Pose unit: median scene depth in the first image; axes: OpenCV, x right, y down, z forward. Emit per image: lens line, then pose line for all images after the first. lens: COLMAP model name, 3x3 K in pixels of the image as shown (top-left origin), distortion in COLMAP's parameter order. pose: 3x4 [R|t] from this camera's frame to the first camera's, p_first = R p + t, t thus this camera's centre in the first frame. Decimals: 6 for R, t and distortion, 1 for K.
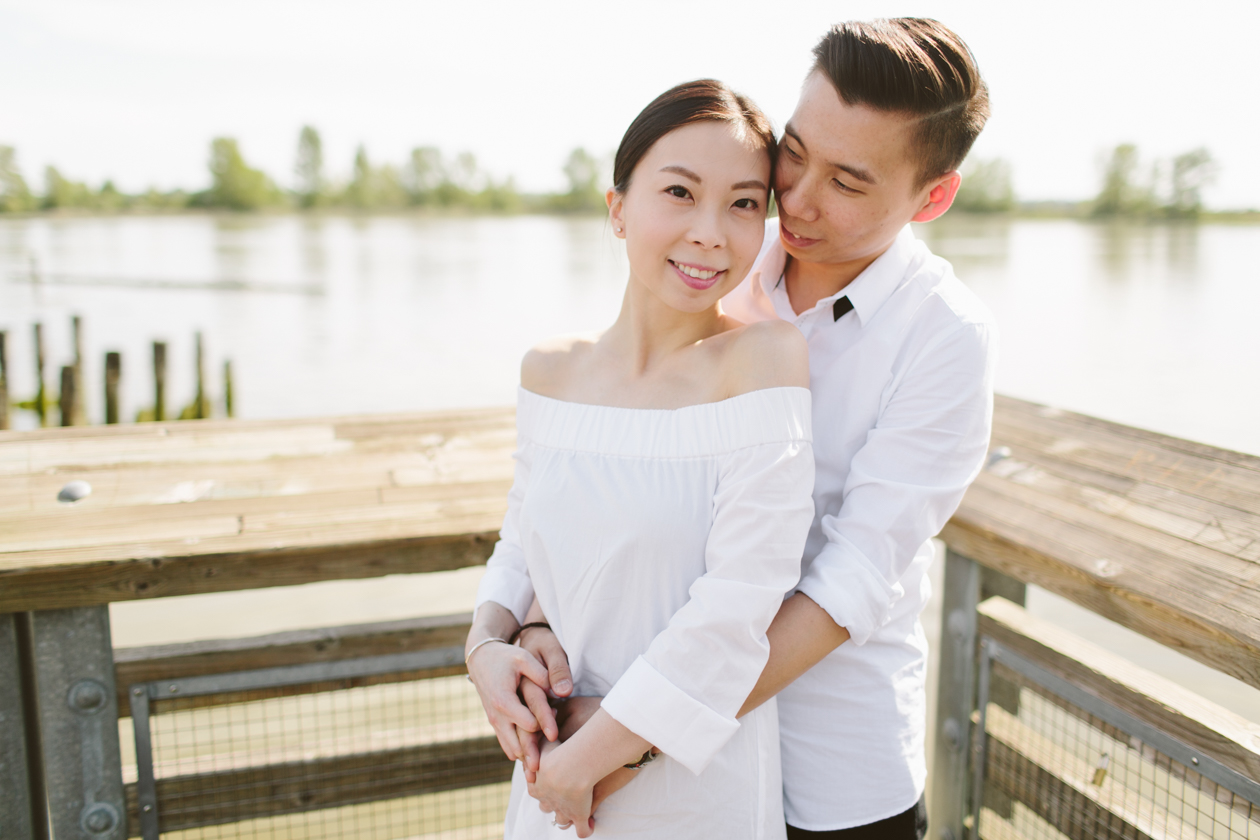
lens RADIAL K [[1229.5, 0, 630.0], [0, 1229.5, 420.0], [0, 0, 1]] dist [-0.044613, 0.019390]
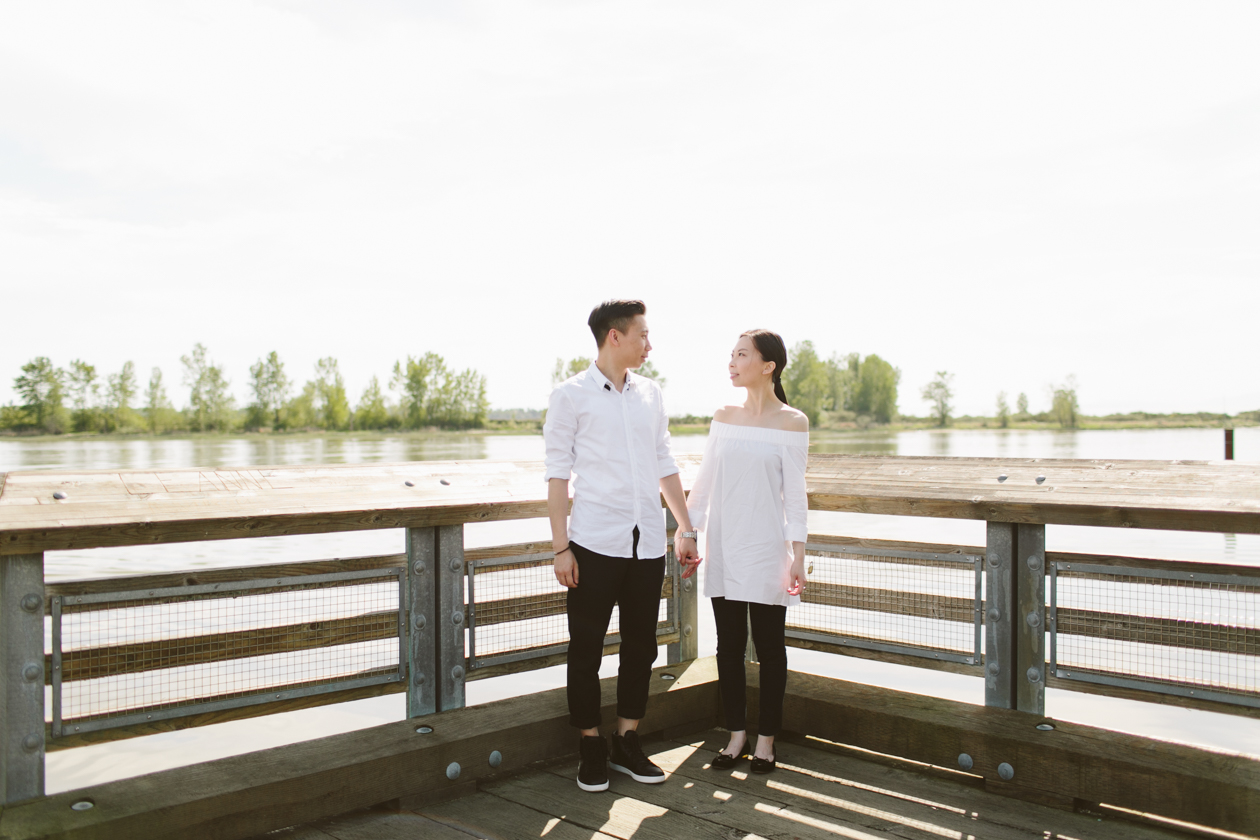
lens RADIAL K [[1229.5, 0, 630.0], [0, 1229.5, 420.0], [0, 0, 1]] dist [-0.044613, 0.019390]
pose [[0.910250, -0.009106, 0.413958, -1.129114], [0.081268, 0.984241, -0.157050, 0.351792], [-0.406005, 0.176596, 0.896646, -1.390749]]
